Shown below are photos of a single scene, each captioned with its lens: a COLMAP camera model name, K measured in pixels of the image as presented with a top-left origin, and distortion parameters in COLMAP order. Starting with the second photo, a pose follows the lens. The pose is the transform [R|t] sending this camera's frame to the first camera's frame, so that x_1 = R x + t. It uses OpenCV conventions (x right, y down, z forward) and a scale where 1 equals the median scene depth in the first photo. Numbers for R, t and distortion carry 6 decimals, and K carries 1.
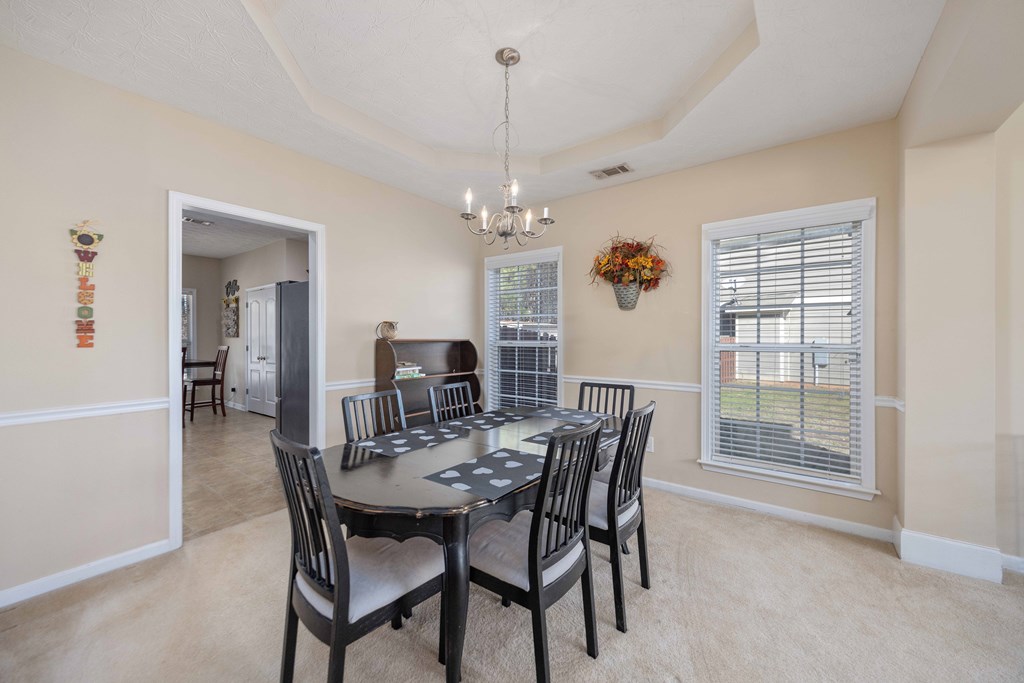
lens RADIAL K [[400.6, 0, 503.2], [0, 400.6, 338.7], [0, 0, 1]] dist [0.003635, -0.000939]
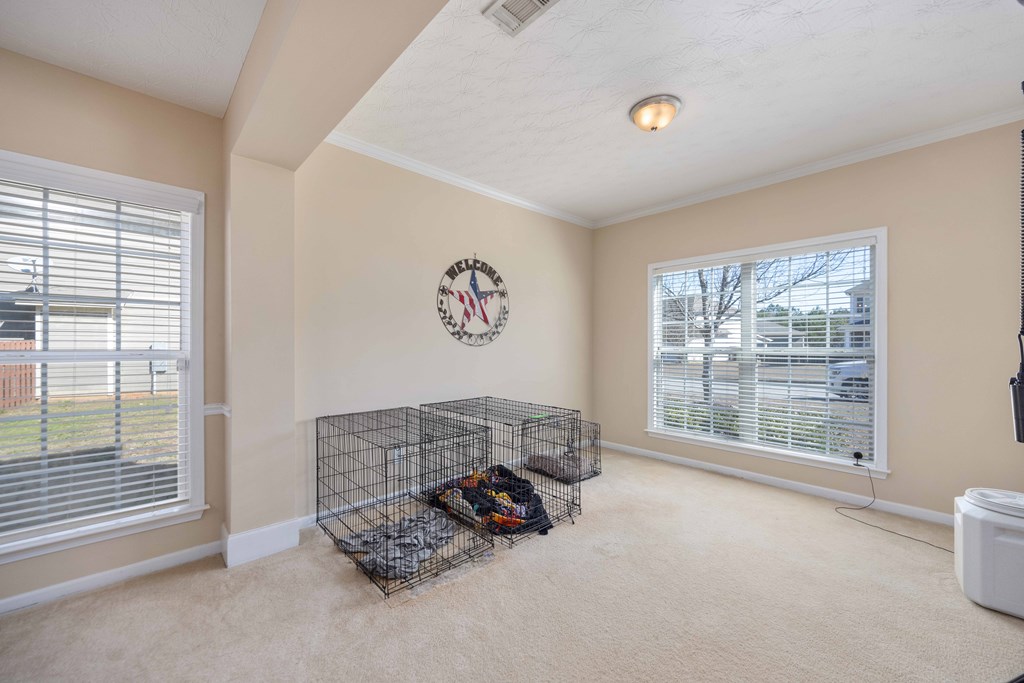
lens RADIAL K [[400.6, 0, 503.6], [0, 400.6, 345.3], [0, 0, 1]] dist [0.003635, -0.000939]
pose [[0.197915, -0.004462, 0.980209, 0.148448], [-0.001824, 0.999986, 0.004921, -0.002313], [-0.980218, -0.002762, 0.197904, 0.131608]]
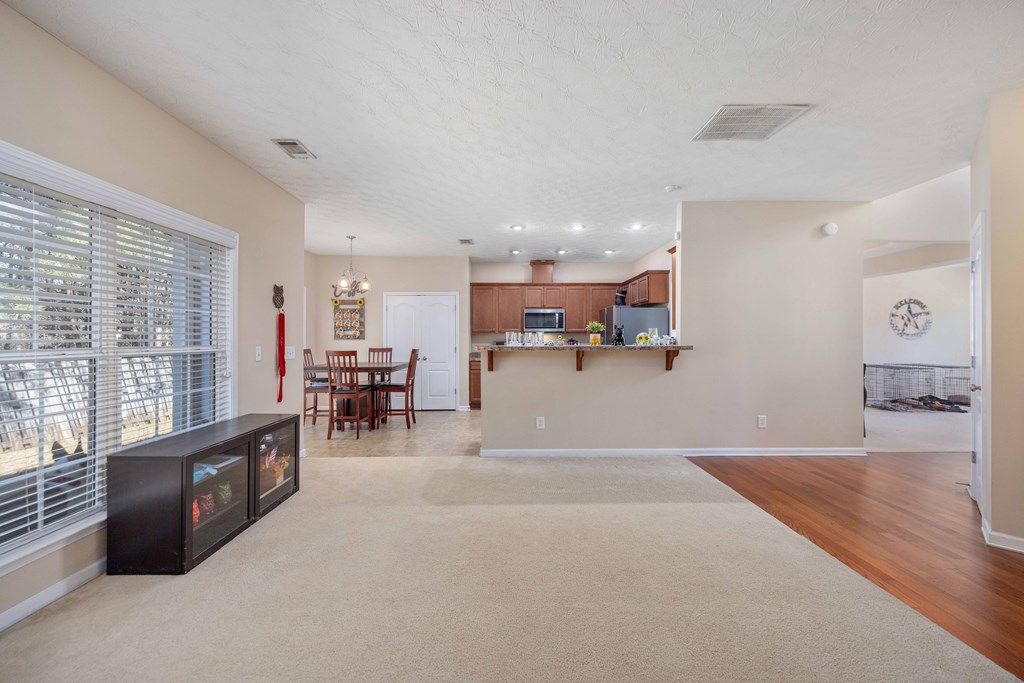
lens RADIAL K [[400.6, 0, 506.5], [0, 400.6, 335.9], [0, 0, 1]] dist [0.003635, -0.000939]
pose [[0.798404, 0.001324, 0.602120, -2.763424], [0.004326, 0.999959, -0.007935, -0.009282], [-0.602106, 0.008940, 0.798366, -0.072754]]
